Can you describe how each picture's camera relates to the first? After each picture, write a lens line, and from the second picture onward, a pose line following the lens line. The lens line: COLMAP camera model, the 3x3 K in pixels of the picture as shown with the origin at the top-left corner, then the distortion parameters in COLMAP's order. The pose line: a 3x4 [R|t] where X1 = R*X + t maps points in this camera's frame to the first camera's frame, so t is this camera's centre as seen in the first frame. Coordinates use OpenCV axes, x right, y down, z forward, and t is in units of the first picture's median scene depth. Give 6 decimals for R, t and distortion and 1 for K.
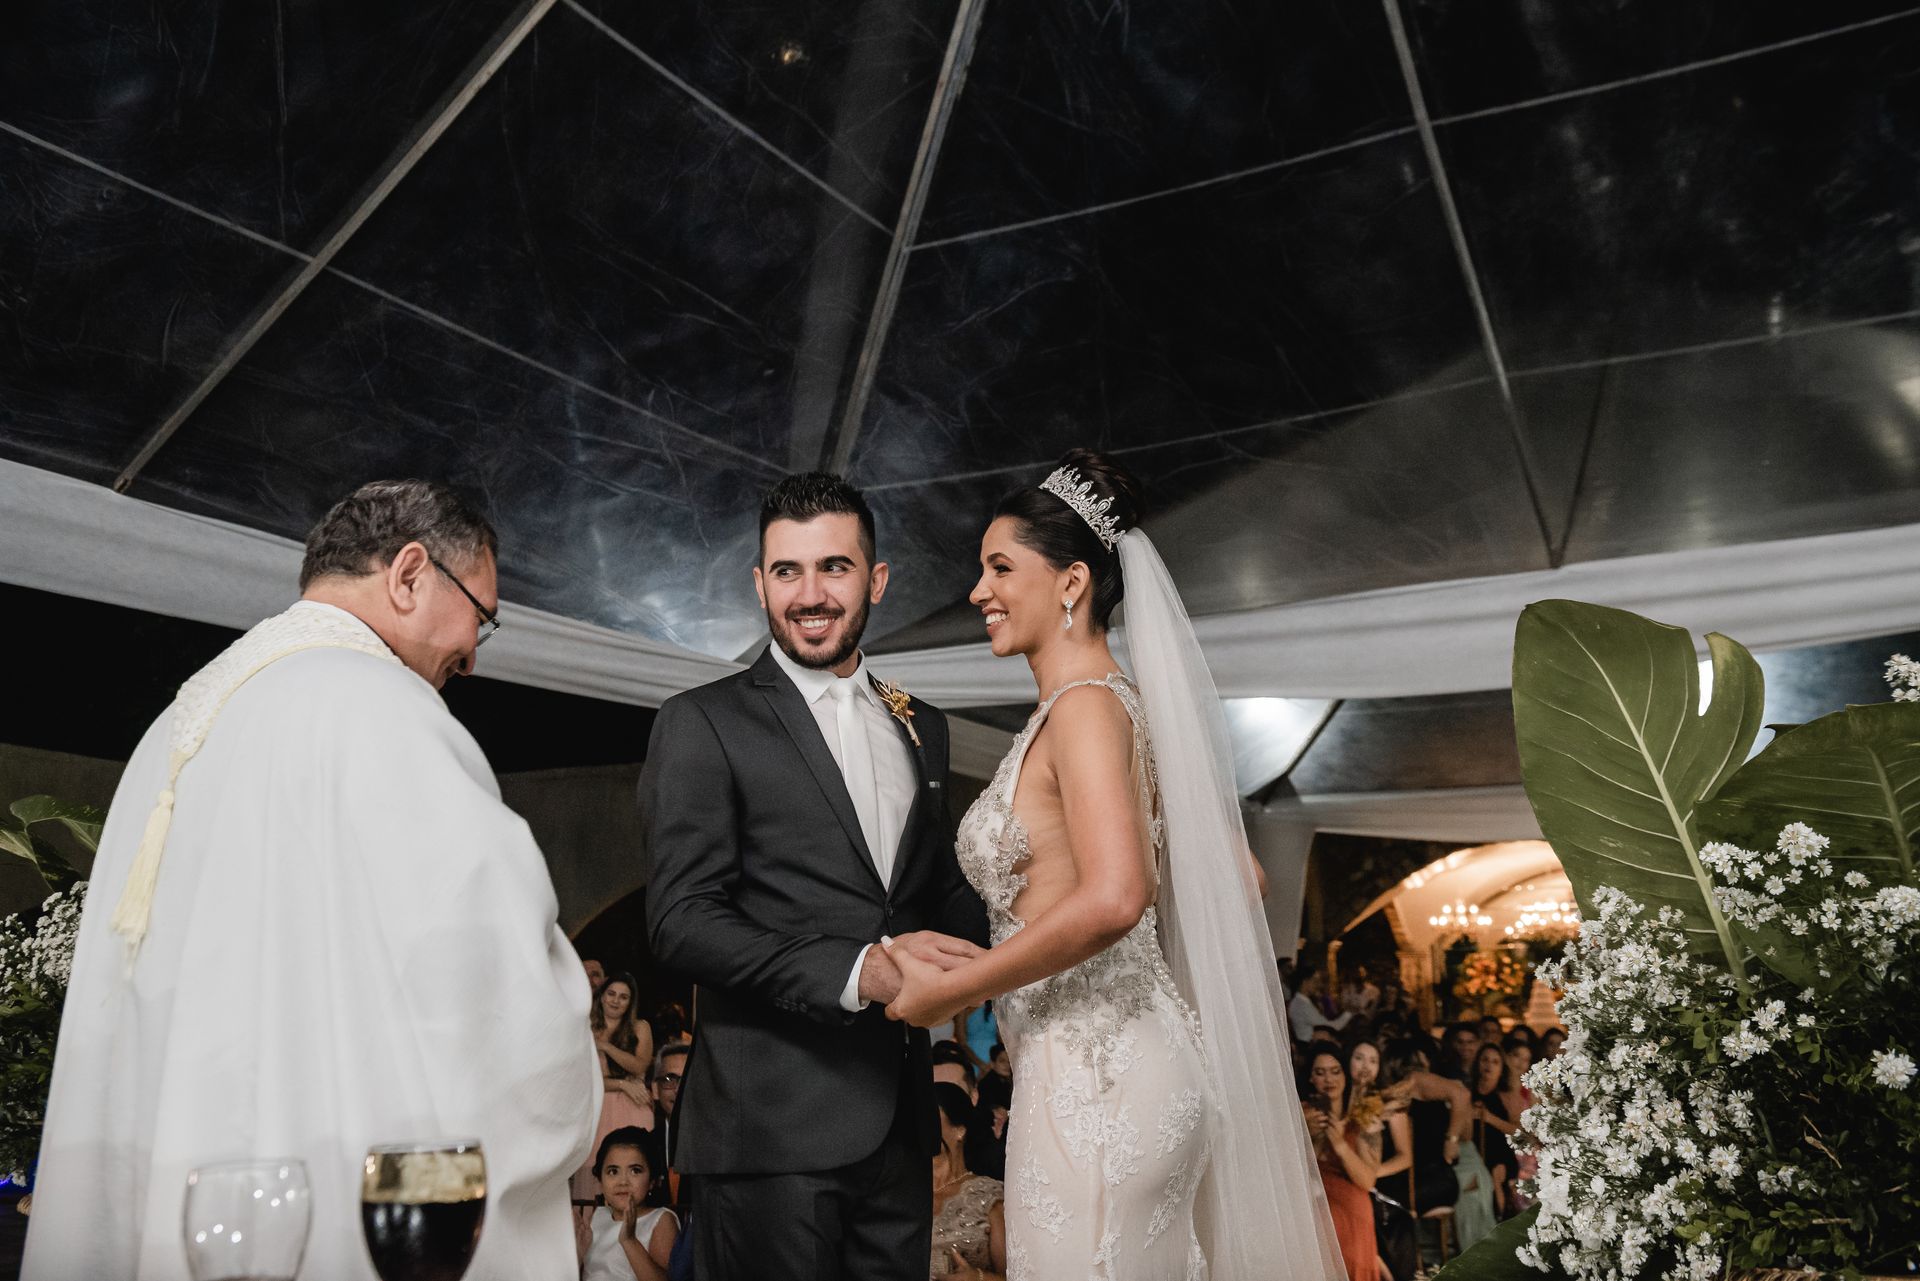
lens RADIAL K [[1865.9, 0, 912.7], [0, 1865.9, 644.3], [0, 0, 1]] dist [0.014438, -0.007500]
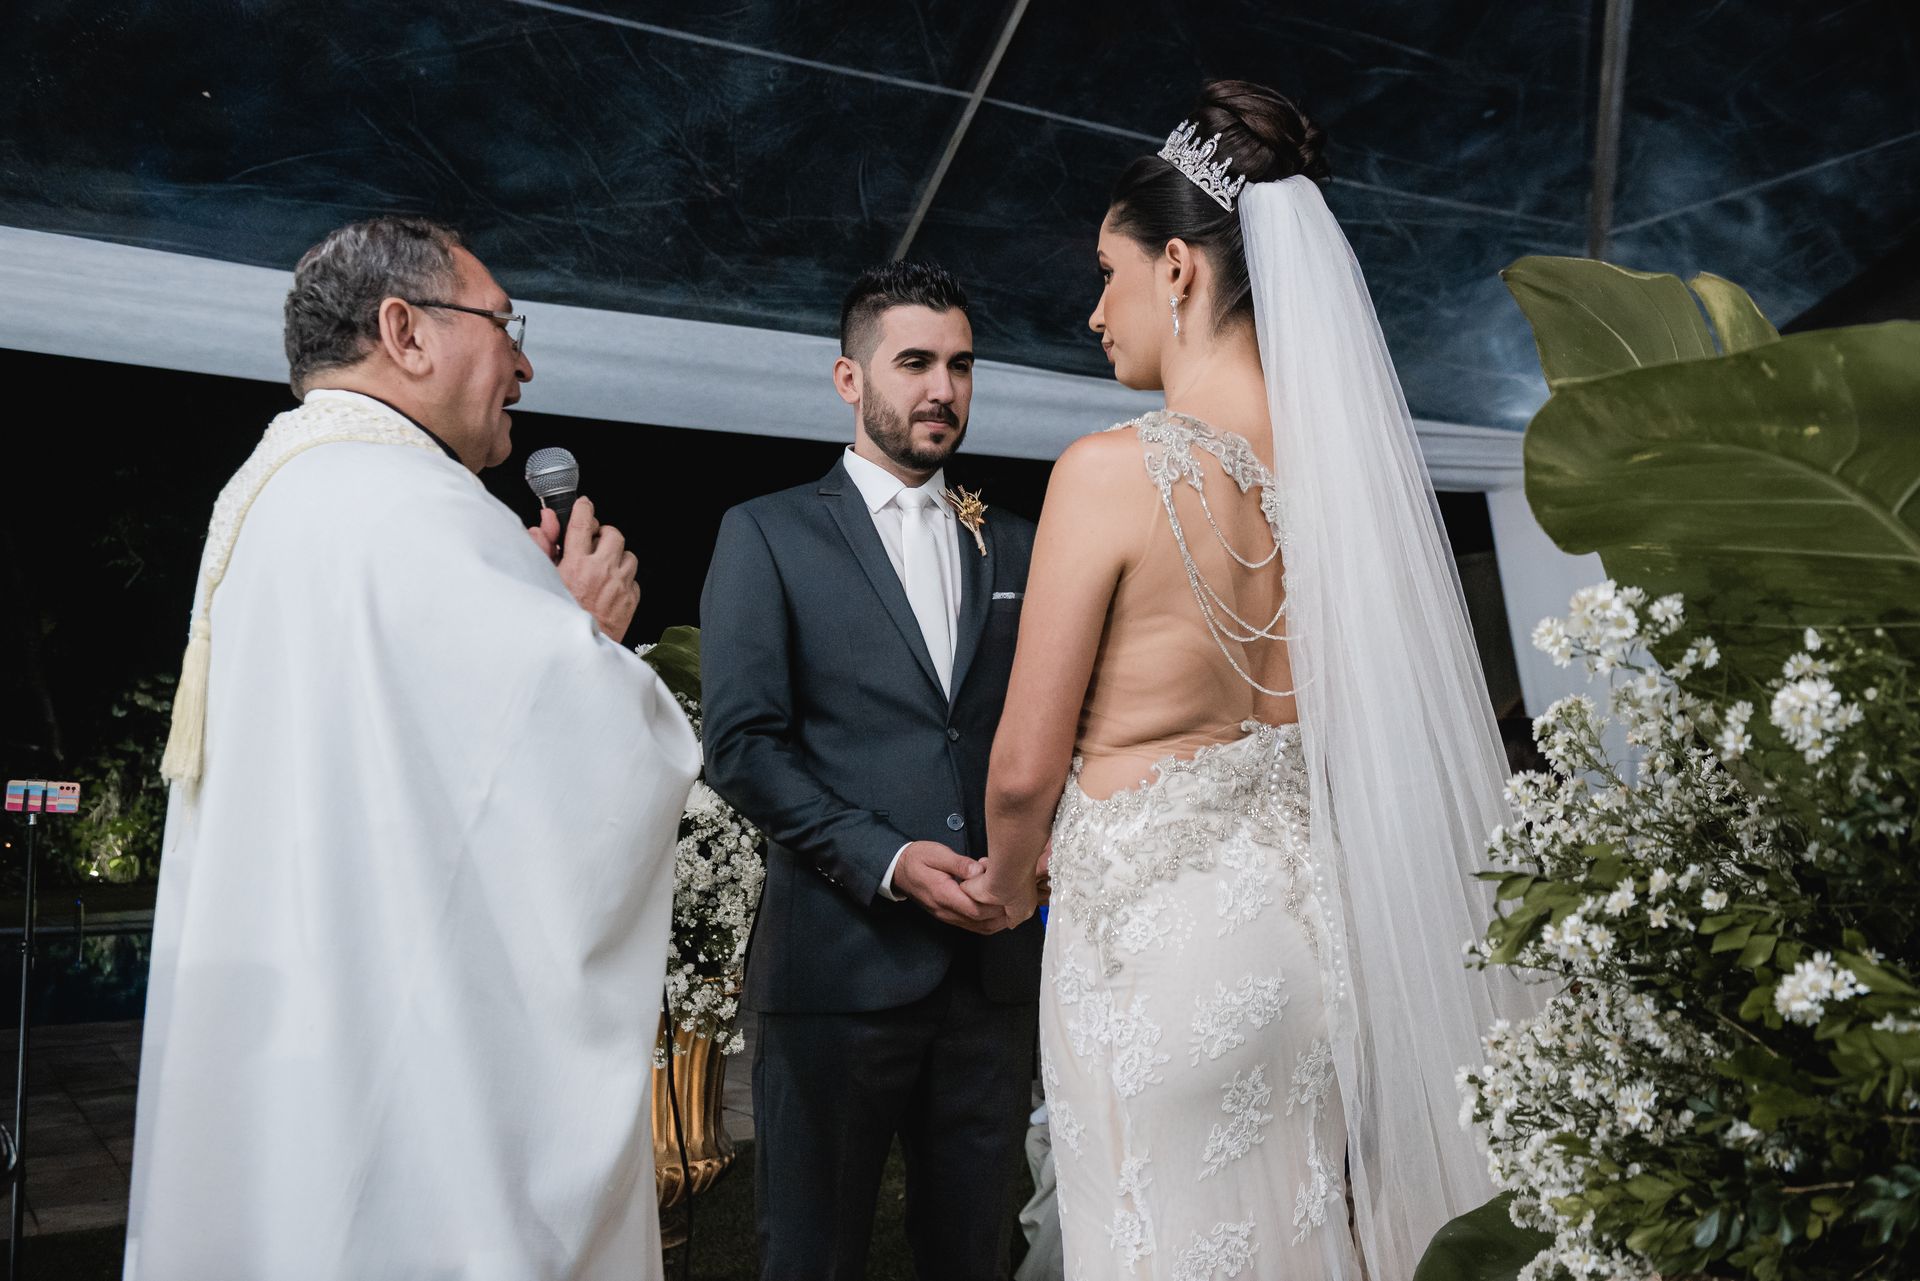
lens RADIAL K [[1701.7, 0, 960.0], [0, 1701.7, 640.5], [0, 0, 1]] dist [-0.000106, -0.004435]
pose [[0.841732, -0.041864, -0.538270, 0.148786], [0.103487, 0.991013, 0.084754, 0.012995], [0.529884, -0.127044, 0.838500, 0.137935]]
